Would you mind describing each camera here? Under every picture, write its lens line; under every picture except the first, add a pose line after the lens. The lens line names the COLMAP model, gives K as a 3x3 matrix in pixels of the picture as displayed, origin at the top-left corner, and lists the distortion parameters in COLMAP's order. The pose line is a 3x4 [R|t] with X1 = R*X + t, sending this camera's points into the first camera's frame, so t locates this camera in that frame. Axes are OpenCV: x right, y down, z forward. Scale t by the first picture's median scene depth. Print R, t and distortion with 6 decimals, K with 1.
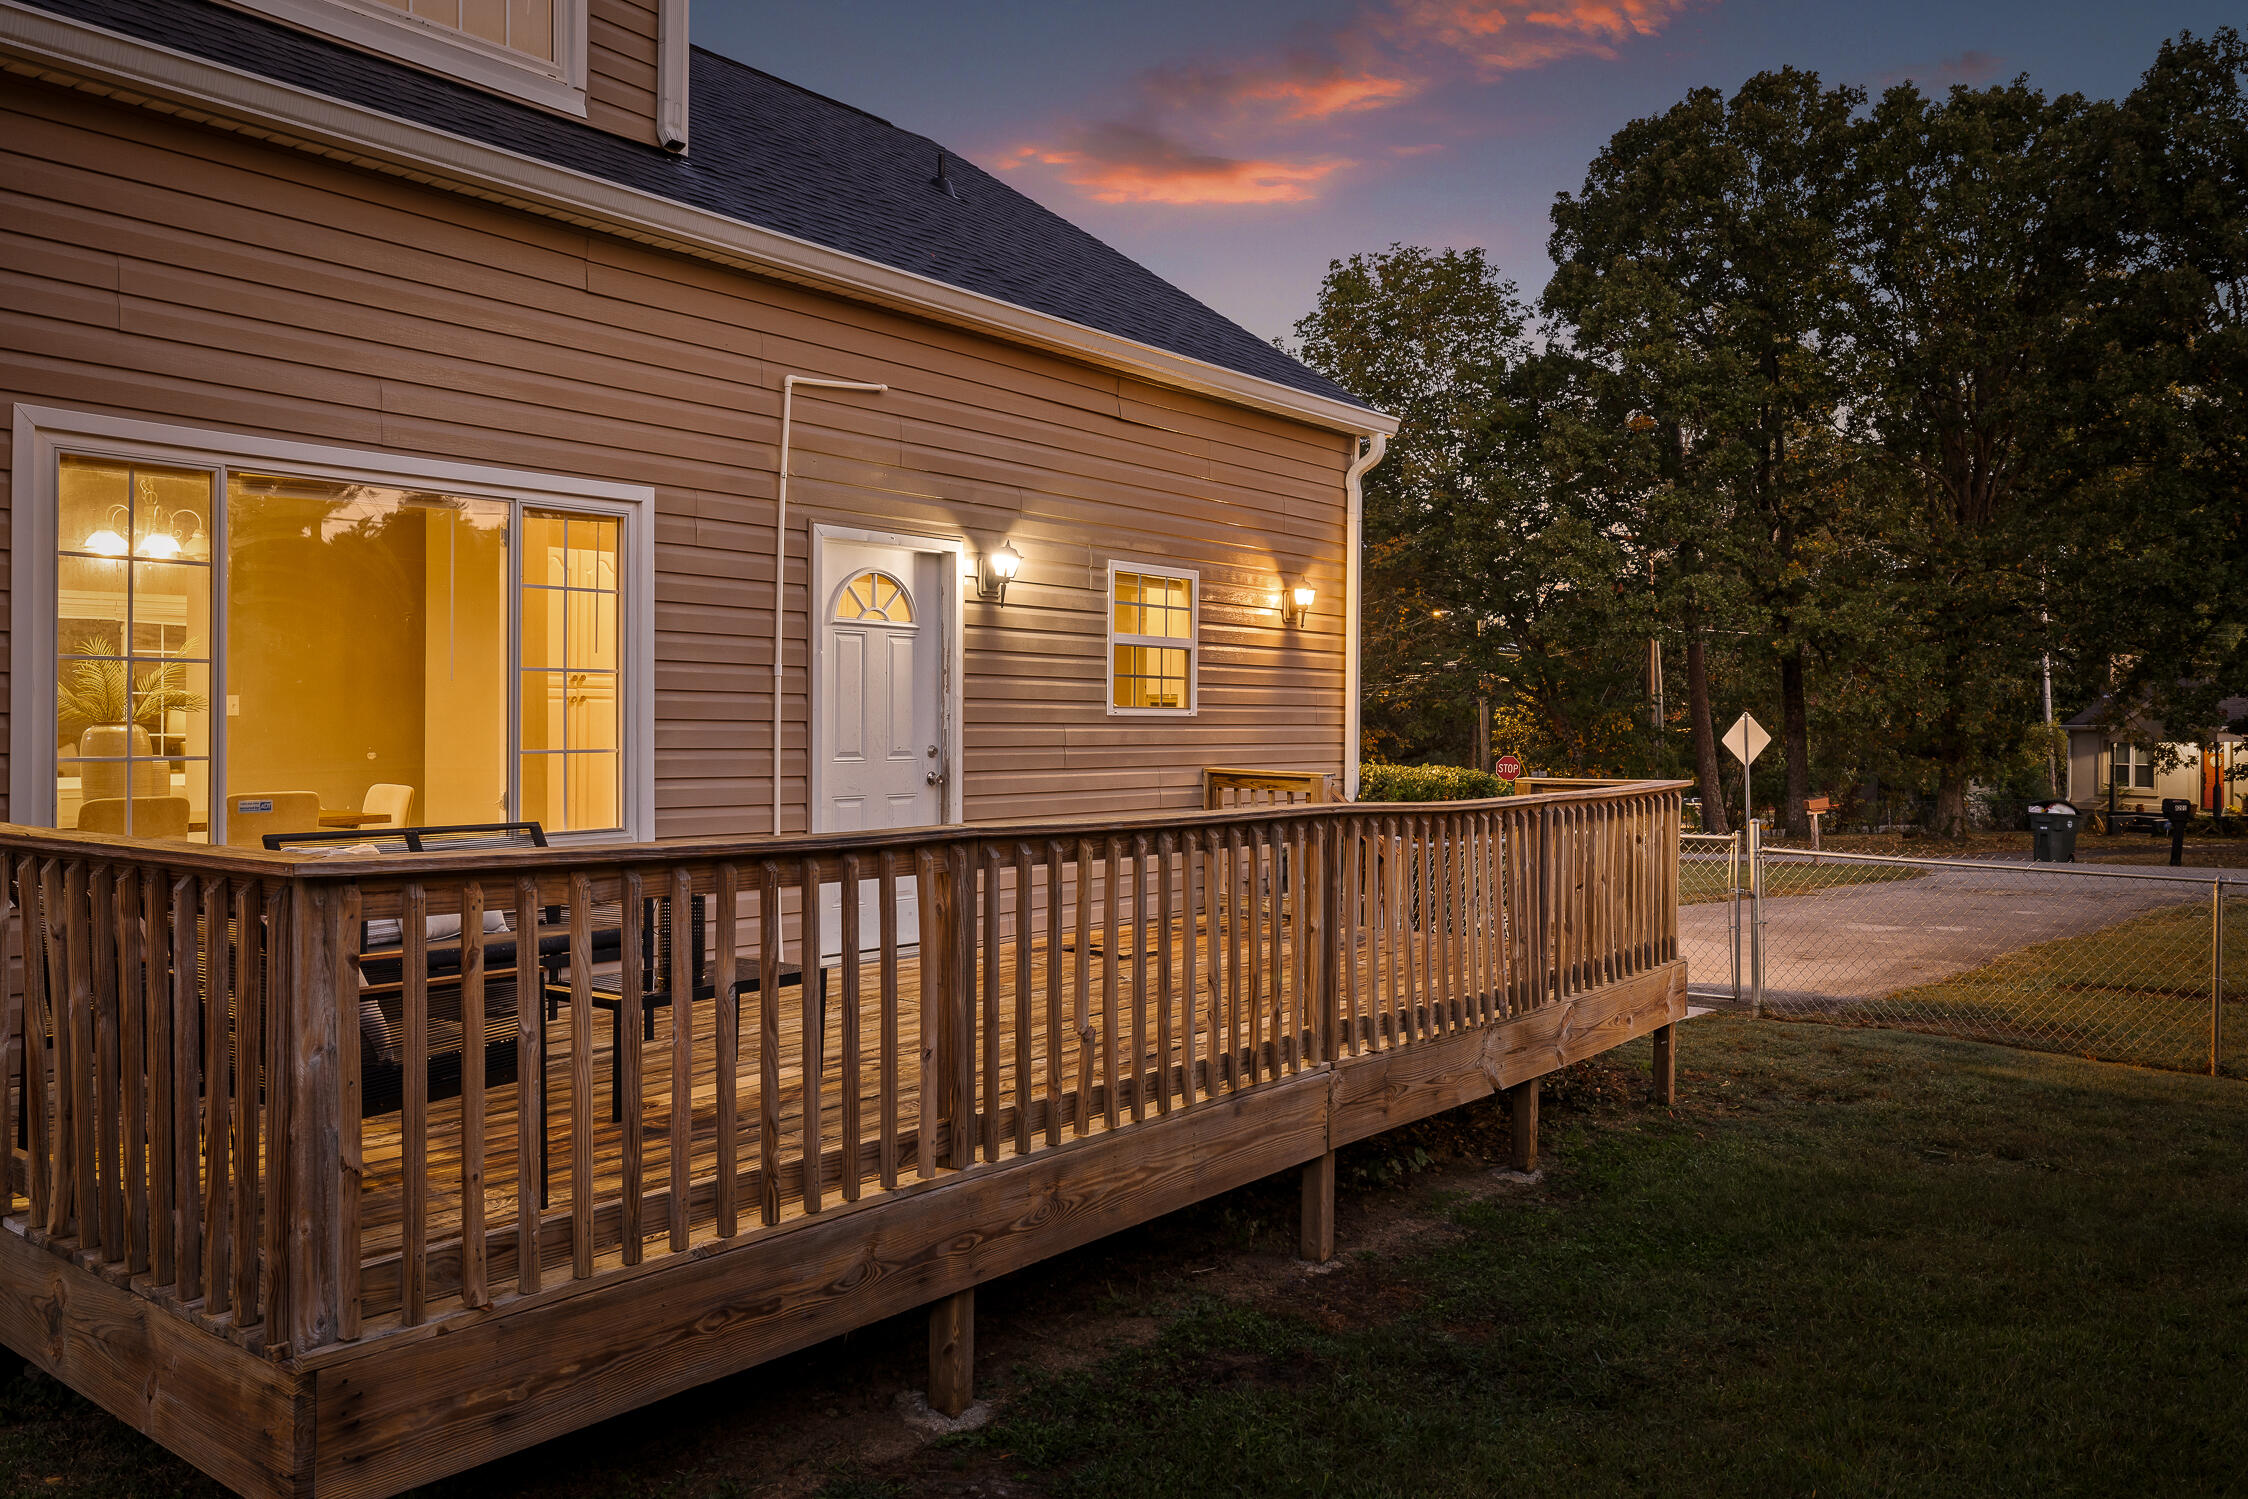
lens RADIAL K [[1680.8, 0, 1125.3], [0, 1680.8, 730.1], [0, 0, 1]] dist [-0.004028, -0.002973]
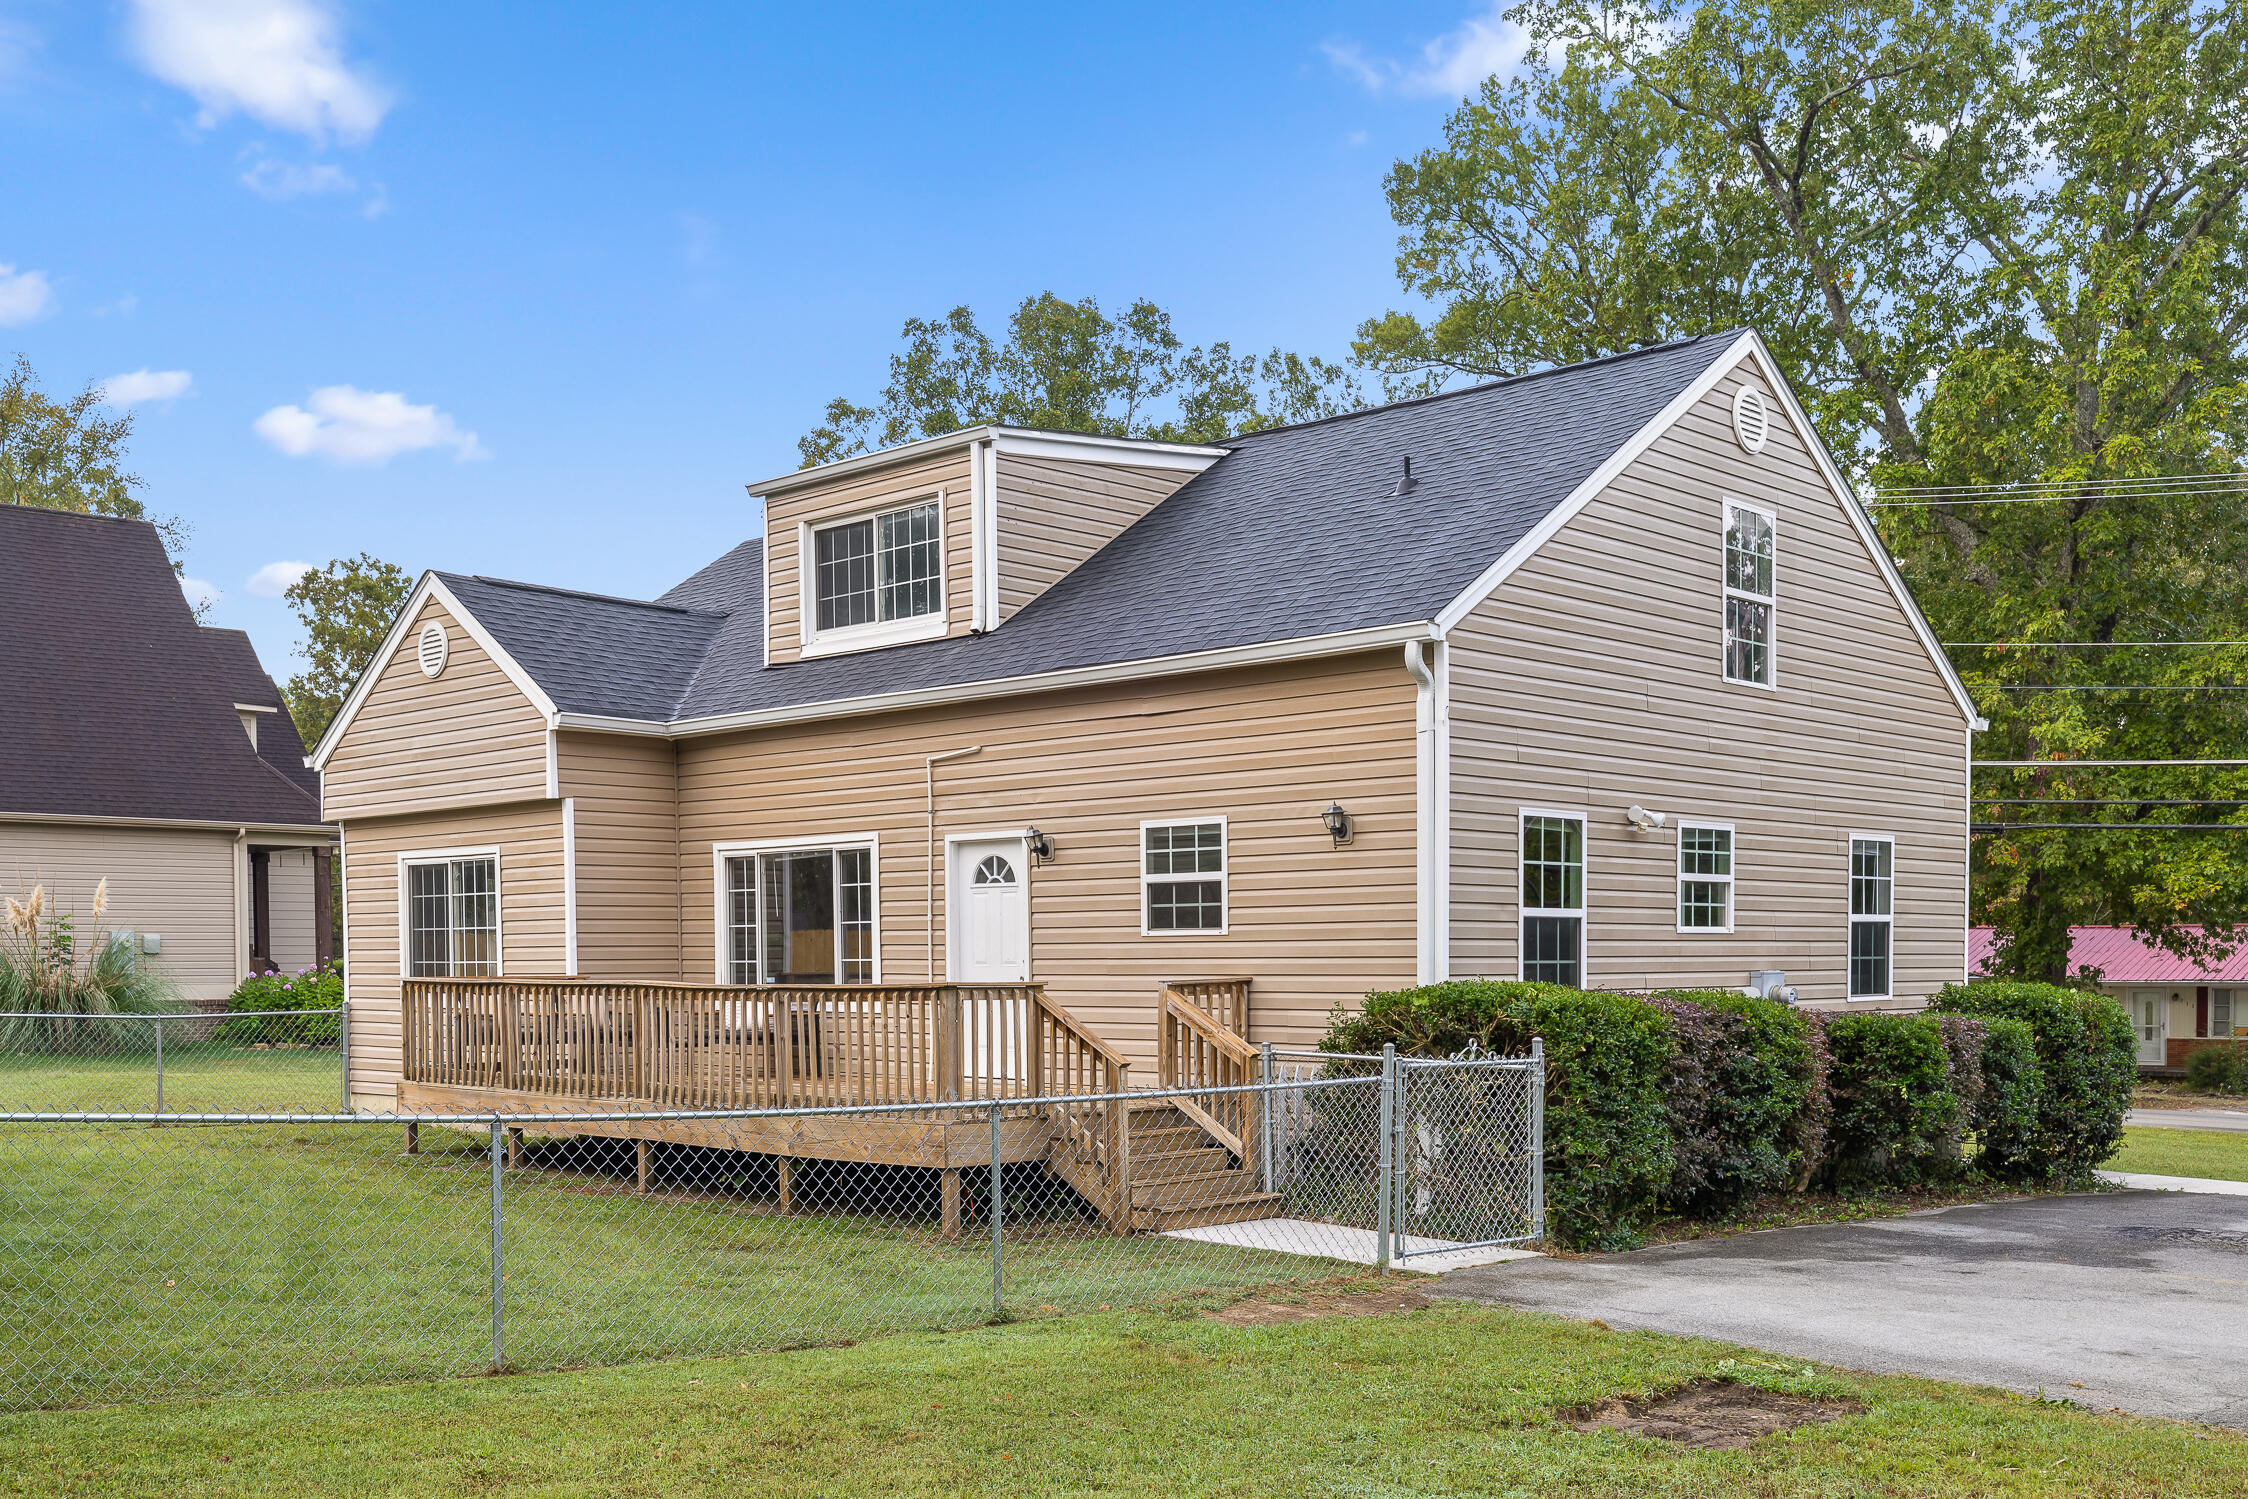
lens RADIAL K [[2275.2, 0, 1110.7], [0, 2275.2, 977.2], [0, 0, 1]] dist [-0.005573, 0.000000]
pose [[-0.112705, 0.006160, -0.993609, 2.018658], [0.003555, 0.999977, 0.005797, 0.015405], [0.993622, -0.002879, -0.112724, 1.314689]]
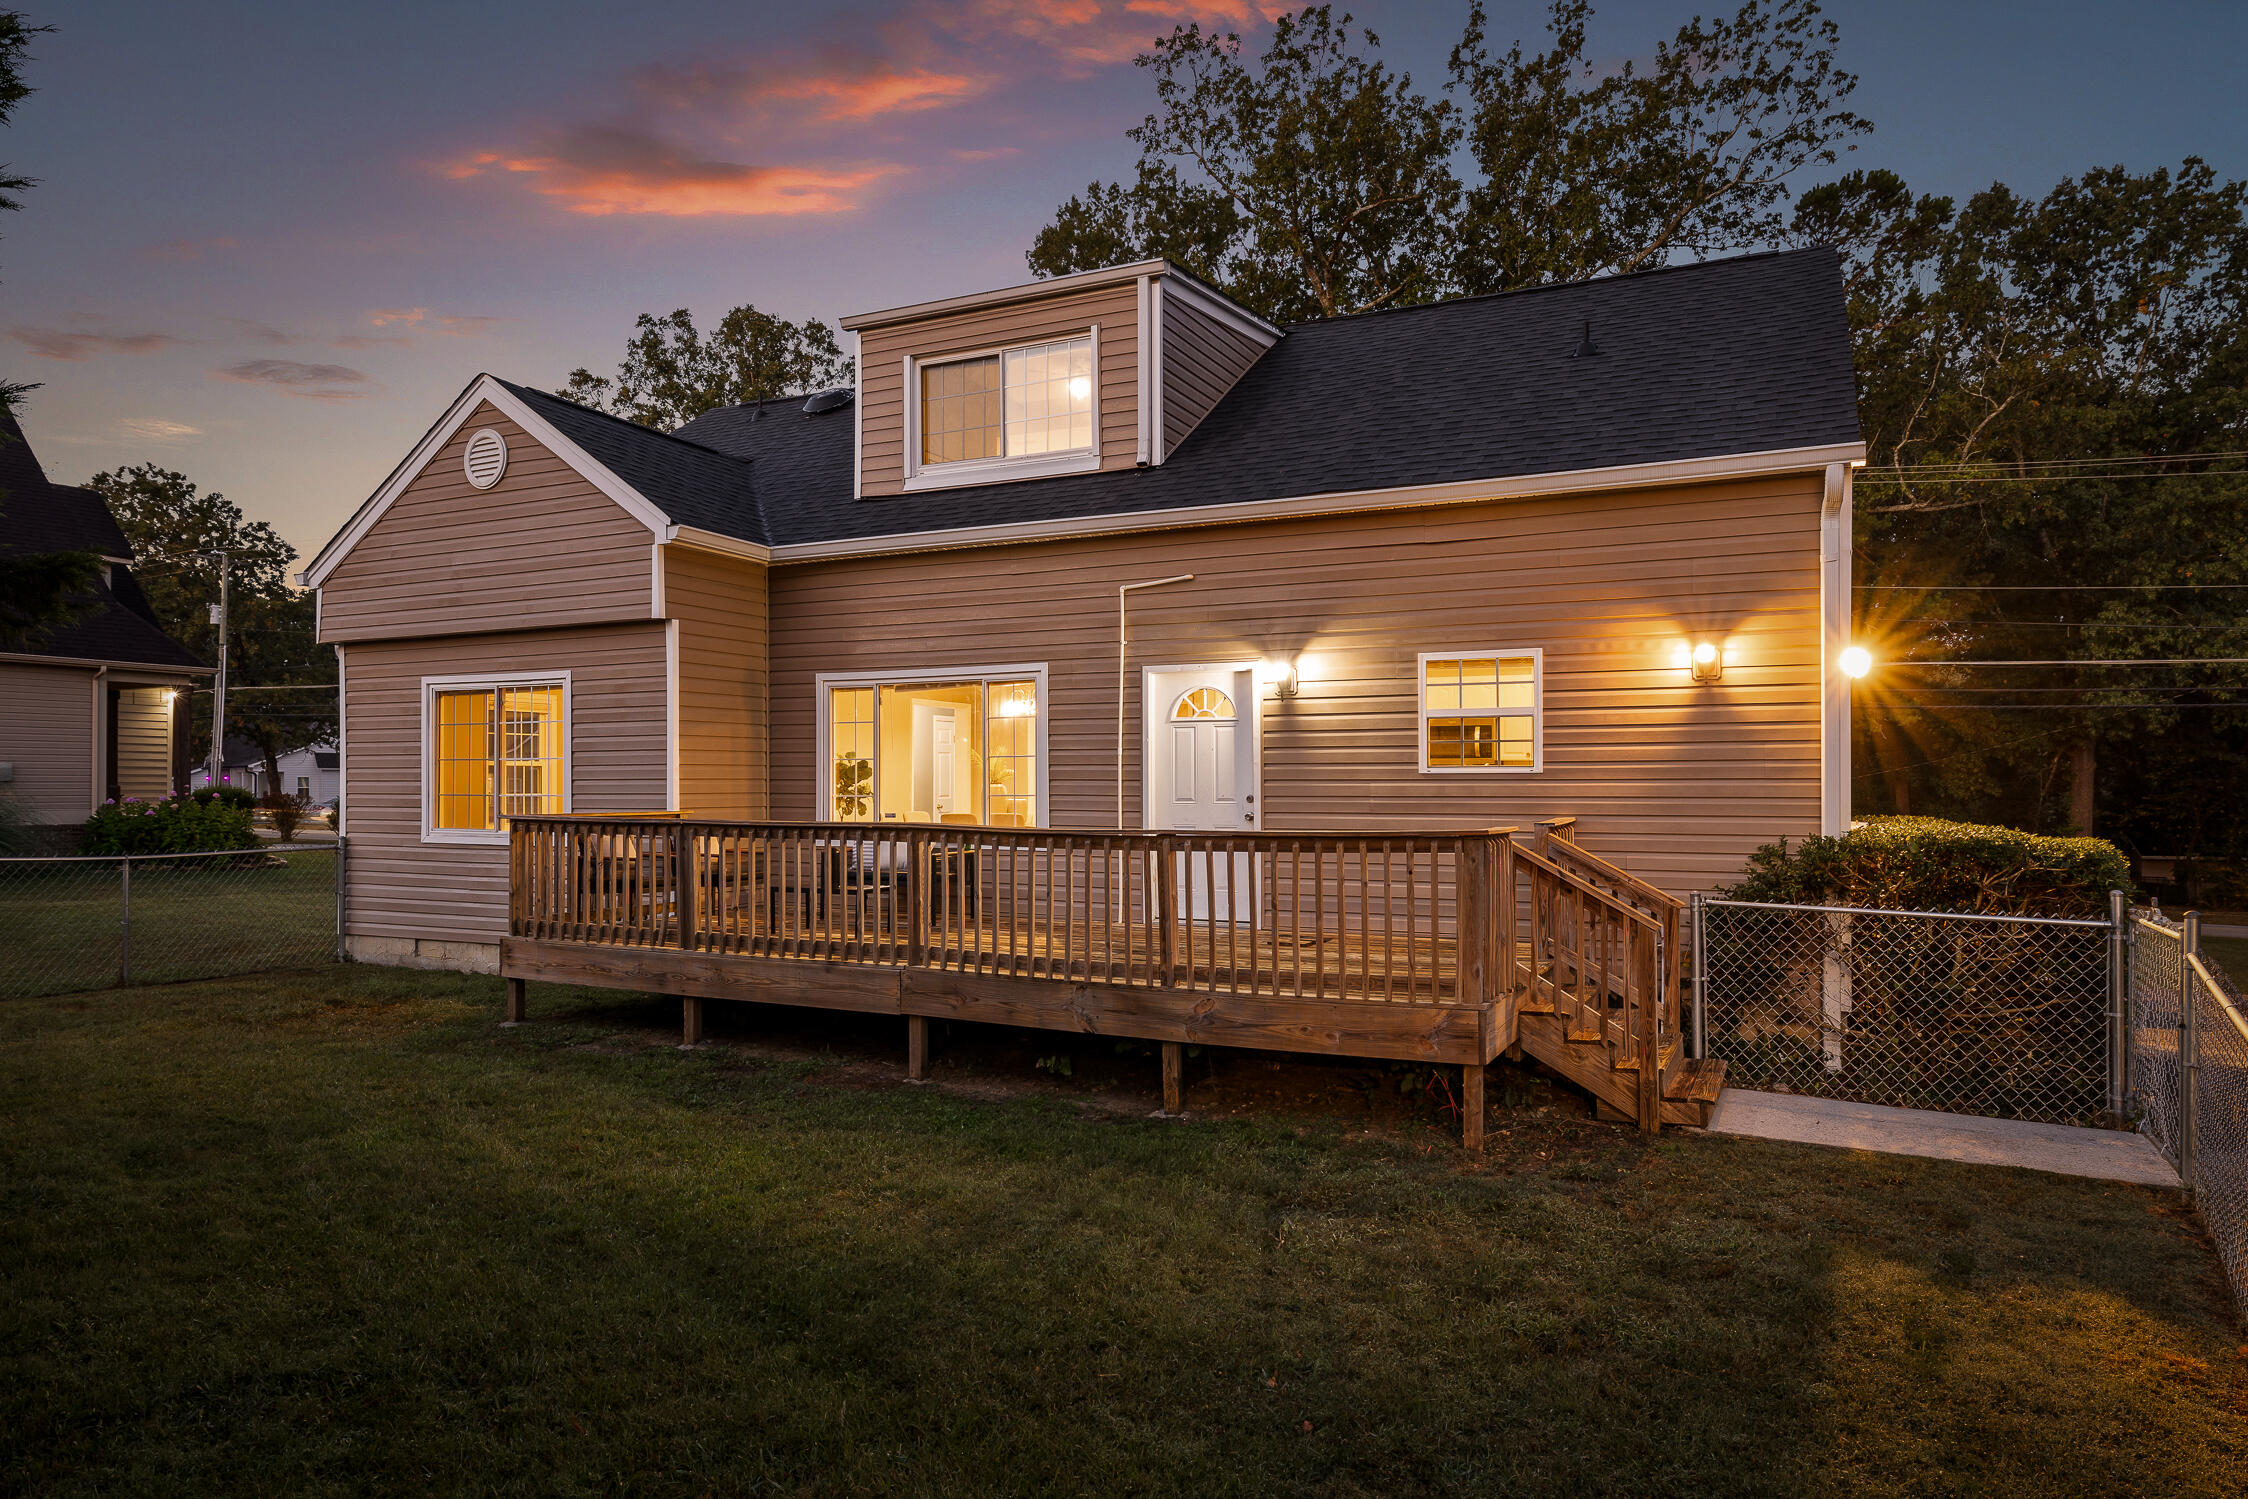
lens RADIAL K [[1407.5, 0, 1114.4], [0, 1407.5, 746.1], [0, 0, 1]] dist [-0.013031, 0.005715]
pose [[0.205530, -0.030919, -0.978162, 1.115733], [-0.000706, 0.999496, -0.031741, 0.005480], [0.978651, 0.007215, 0.205404, 0.608239]]
